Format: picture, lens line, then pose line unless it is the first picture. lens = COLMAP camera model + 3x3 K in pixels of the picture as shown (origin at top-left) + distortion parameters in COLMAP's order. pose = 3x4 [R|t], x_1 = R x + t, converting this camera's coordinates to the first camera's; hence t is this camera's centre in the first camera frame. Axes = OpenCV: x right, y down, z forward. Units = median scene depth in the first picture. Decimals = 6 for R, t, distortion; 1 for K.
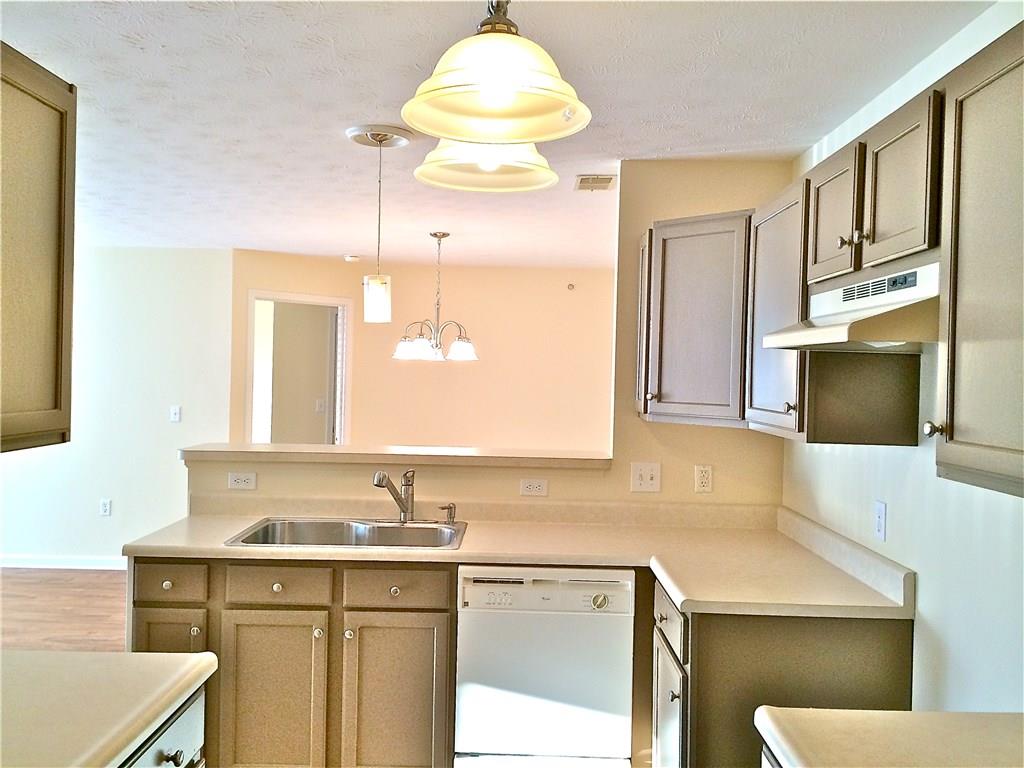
lens RADIAL K [[873.9, 0, 512.0], [0, 873.9, 384.0], [0, 0, 1]] dist [0.061643, -0.076876]
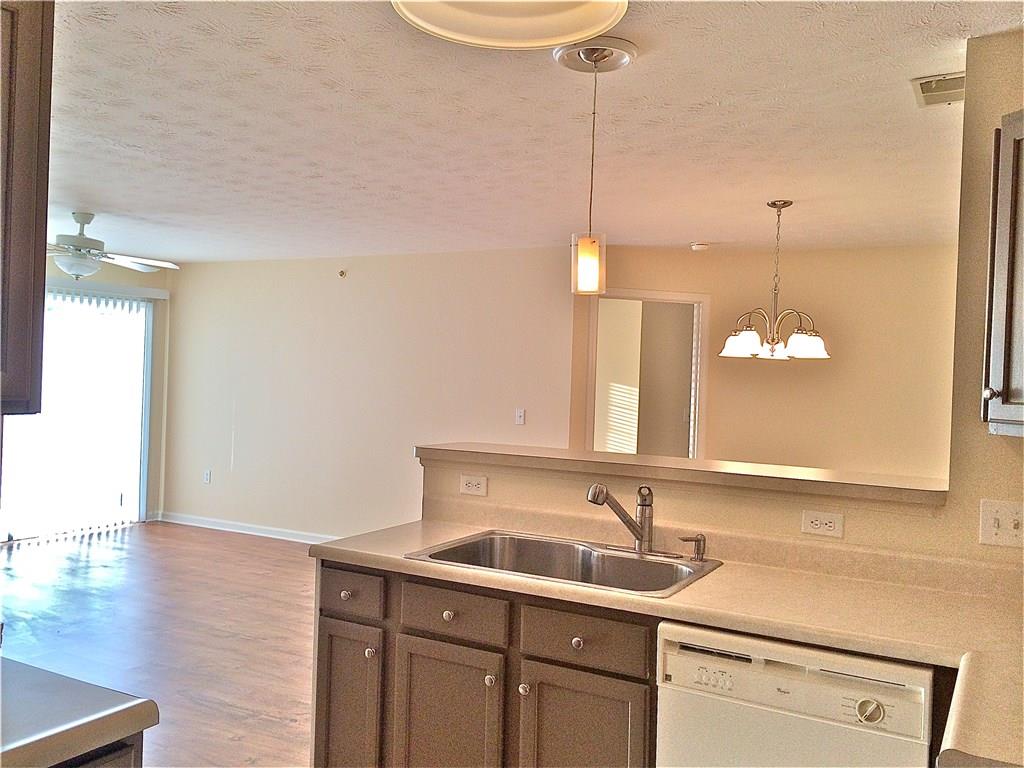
lens RADIAL K [[873.9, 0, 512.0], [0, 873.9, 384.0], [0, 0, 1]] dist [0.061643, -0.076876]
pose [[0.875025, 0.011429, -0.483943, 0.165606], [-0.020946, 0.999679, -0.014265, 0.023425], [0.483625, 0.022619, 0.874983, 0.283727]]
